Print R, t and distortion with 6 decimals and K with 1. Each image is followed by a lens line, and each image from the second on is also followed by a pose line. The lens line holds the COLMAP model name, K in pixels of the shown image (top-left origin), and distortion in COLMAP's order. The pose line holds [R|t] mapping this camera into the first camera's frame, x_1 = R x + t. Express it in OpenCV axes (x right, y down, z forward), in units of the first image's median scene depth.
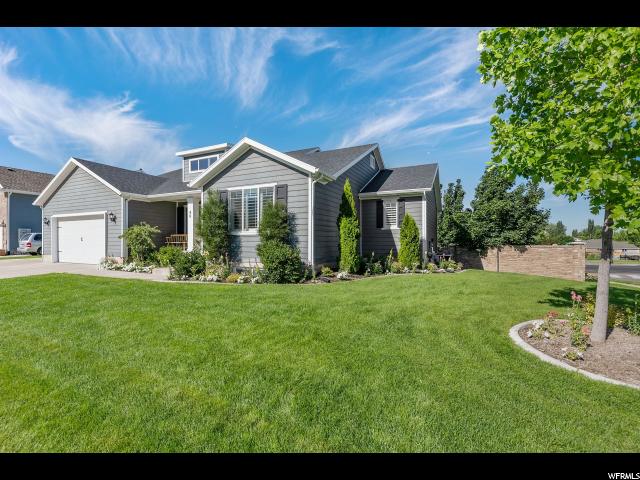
lens RADIAL K [[300.3, 0, 319.9], [0, 300.3, 240.5], [0, 0, 1]] dist [0.001076, 0.000141]
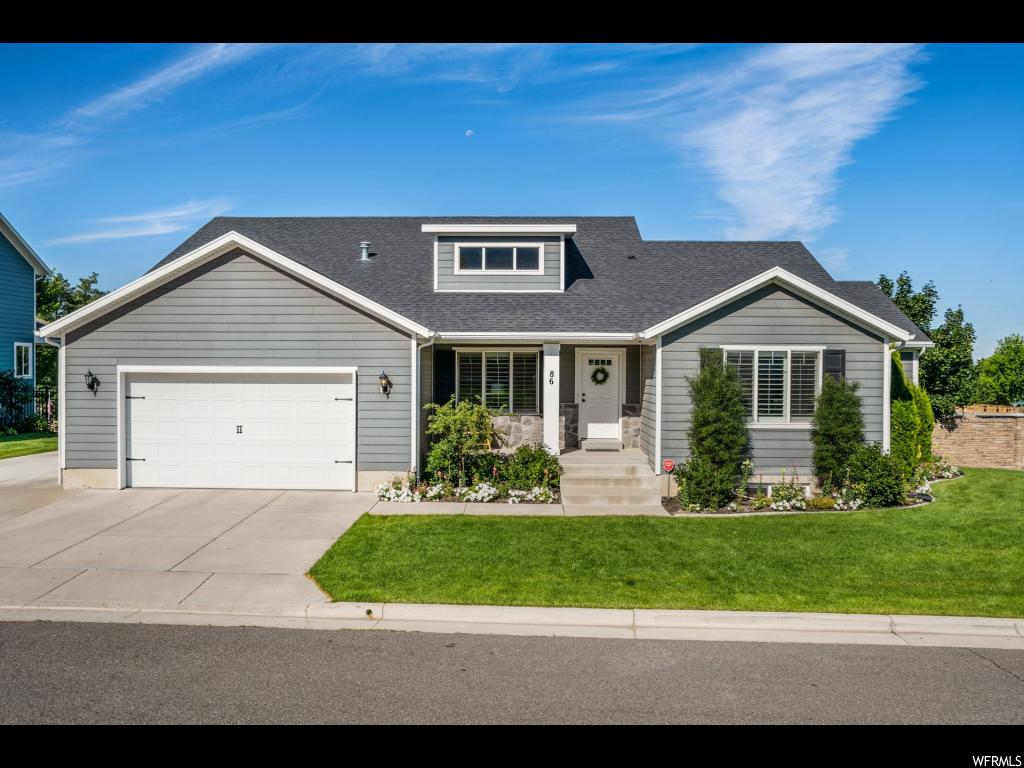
lens RADIAL K [[918.0, 0, 510.8], [0, 918.0, 382.9], [0, 0, 1]] dist [-0.019547, -0.003778]
pose [[0.901473, -0.002317, 0.432829, -1.418979], [-0.007293, 0.999762, 0.020543, -0.136724], [-0.432773, -0.021676, 0.901242, -0.390417]]
